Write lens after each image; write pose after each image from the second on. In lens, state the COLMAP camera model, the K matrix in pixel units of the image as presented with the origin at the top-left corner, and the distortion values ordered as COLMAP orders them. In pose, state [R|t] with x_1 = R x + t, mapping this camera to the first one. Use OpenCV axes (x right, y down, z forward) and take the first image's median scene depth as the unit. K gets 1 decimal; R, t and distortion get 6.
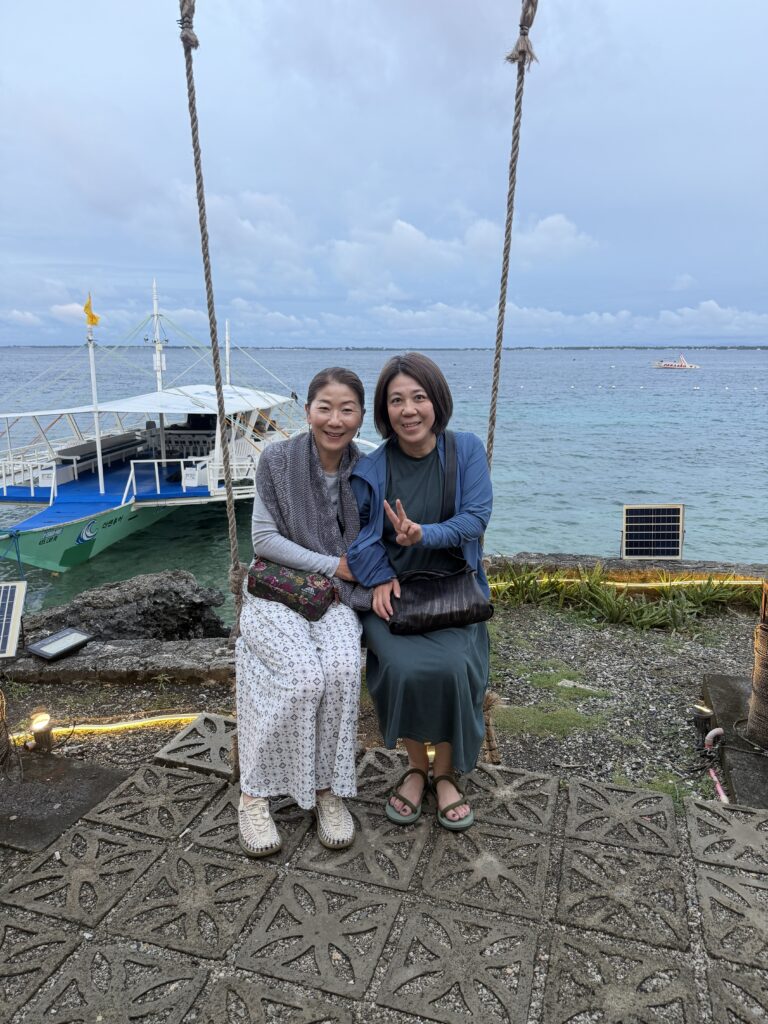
lens RADIAL K [[753.7, 0, 387.8], [0, 753.7, 519.1], [0, 0, 1]] dist [0.032000, -0.045053]
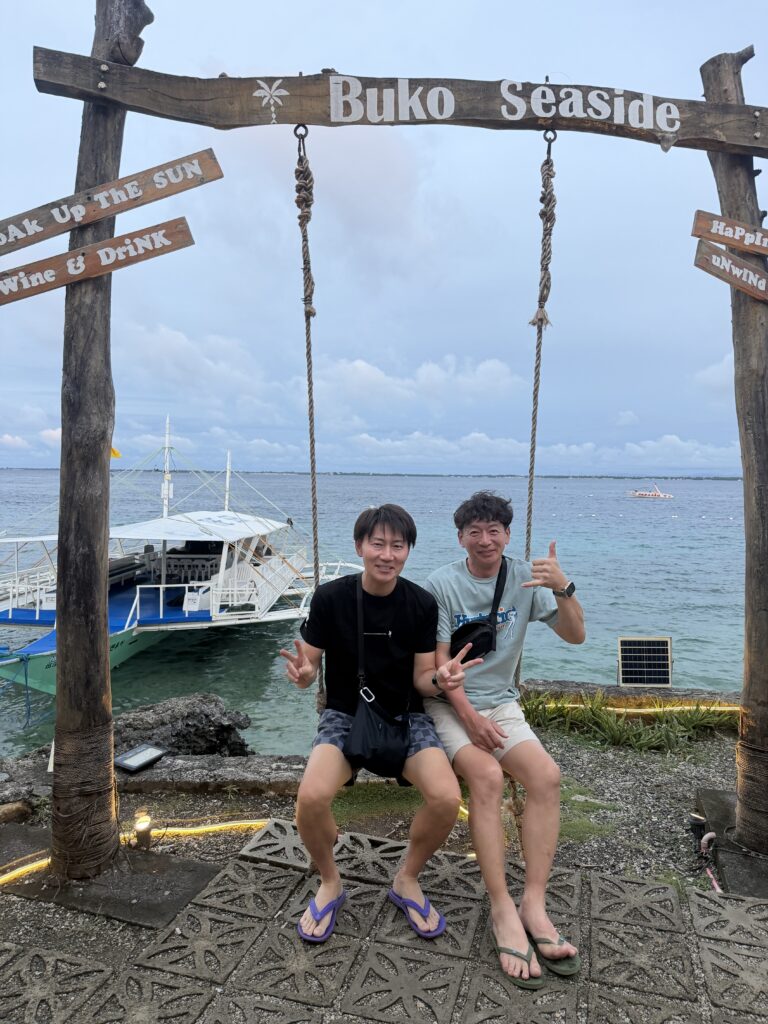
lens RADIAL K [[758.2, 0, 387.6], [0, 758.2, 506.1], [0, 0, 1]] dist [0.003053, -0.005545]
pose [[0.999741, 0.012894, 0.018768, -0.109710], [-0.009332, 0.983836, -0.178826, -0.010825], [-0.020771, 0.178604, 0.983702, -0.274886]]
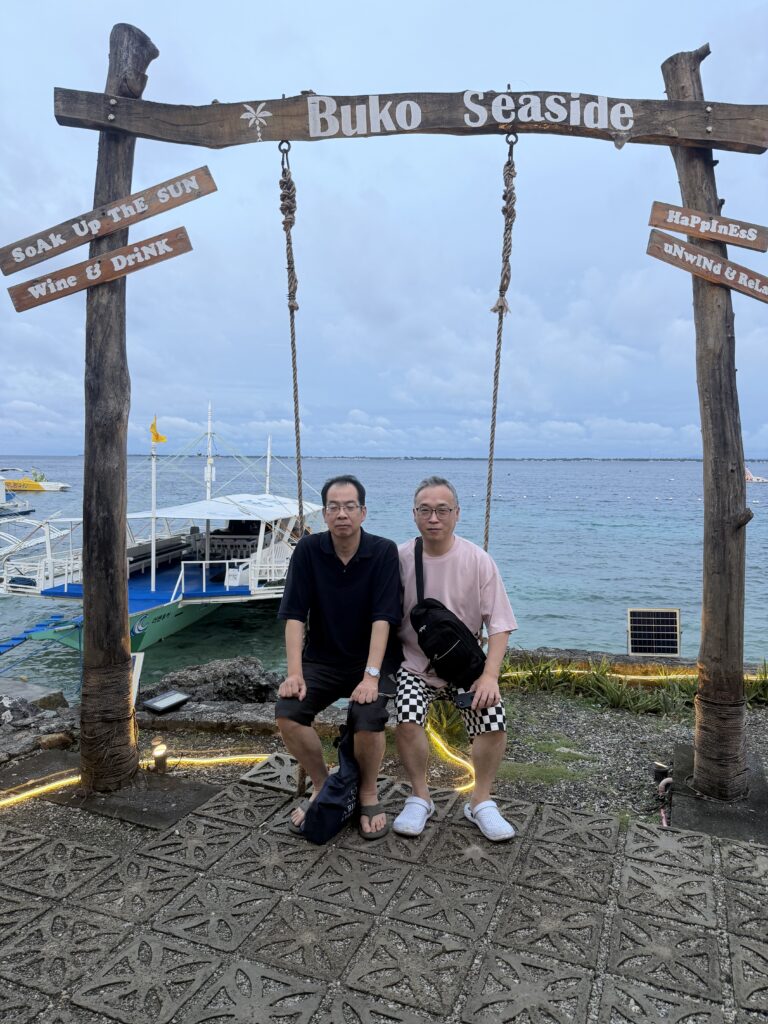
lens RADIAL K [[758.2, 0, 387.6], [0, 758.2, 506.1], [0, 0, 1]] dist [0.003053, -0.005545]
pose [[0.996915, 0.013099, -0.077386, 0.058538], [-0.025179, 0.987237, -0.157257, 0.038316], [0.074338, 0.158720, 0.984521, -0.417287]]
